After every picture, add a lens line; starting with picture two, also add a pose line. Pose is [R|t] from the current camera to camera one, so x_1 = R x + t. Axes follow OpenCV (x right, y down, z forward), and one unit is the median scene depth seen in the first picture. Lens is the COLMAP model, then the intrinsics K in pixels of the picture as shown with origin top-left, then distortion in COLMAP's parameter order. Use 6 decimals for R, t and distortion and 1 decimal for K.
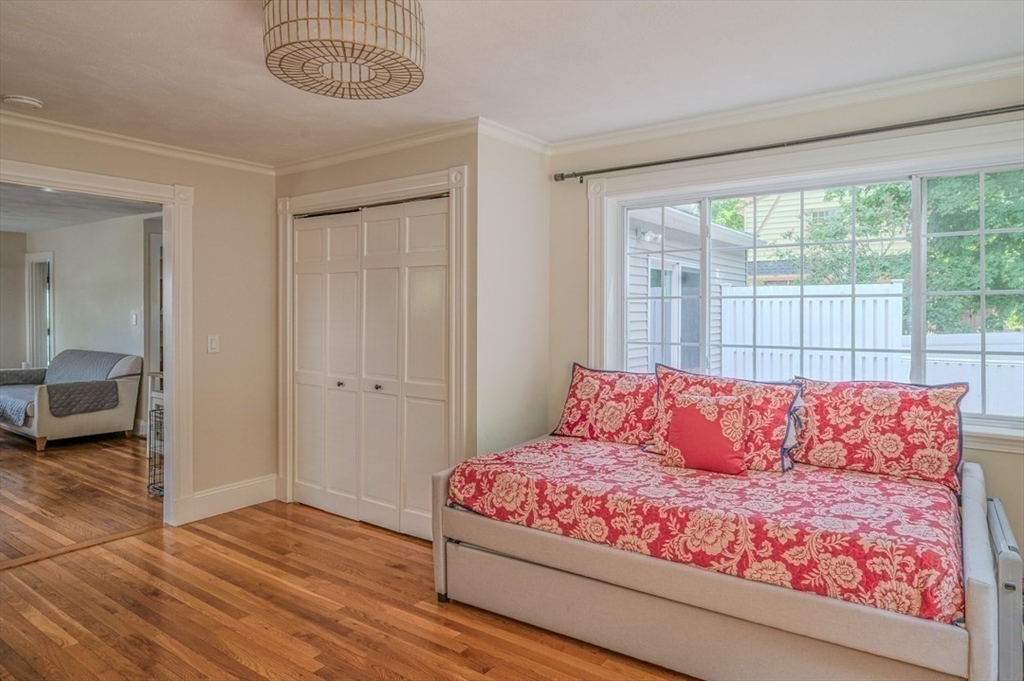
lens RADIAL K [[631.9, 0, 511.7], [0, 631.9, 331.8], [0, 0, 1]] dist [-0.003143, -0.000952]
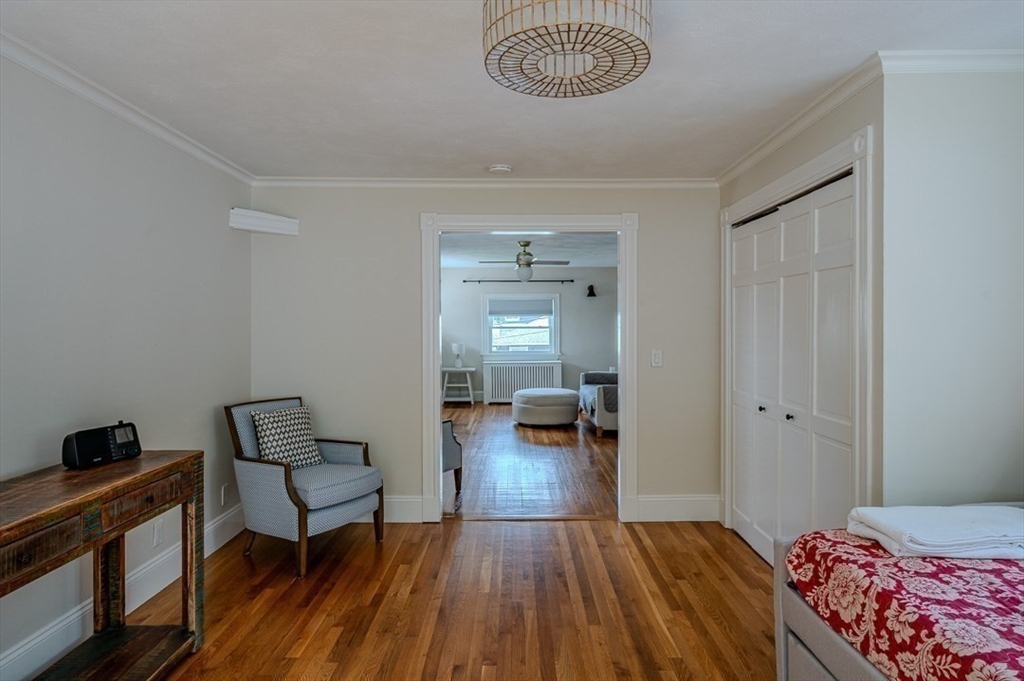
lens RADIAL K [[602.9, 0, 512.0], [0, 602.9, 340.5], [0, 0, 1]] dist [0.000078, 0.001499]
pose [[0.591170, 0.013542, -0.806433, 0.284258], [-0.020420, 0.999790, 0.001819, -0.010556], [0.806288, 0.015392, 0.591323, 0.305338]]
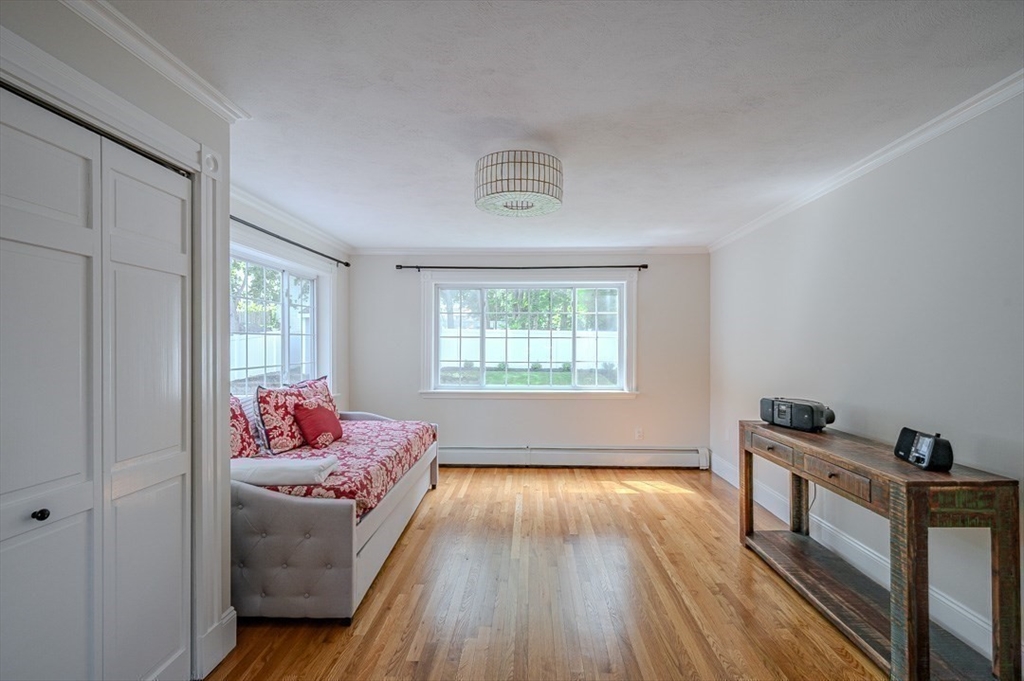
lens RADIAL K [[447.5, 0, 512.0], [0, 447.5, 340.5], [0, 0, 1]] dist [0.000028, -0.000002]
pose [[-0.558471, 0.007332, 0.829491, -0.957857], [0.023395, 0.999702, 0.006915, -0.038828], [-0.829194, 0.023268, -0.558477, 1.261830]]
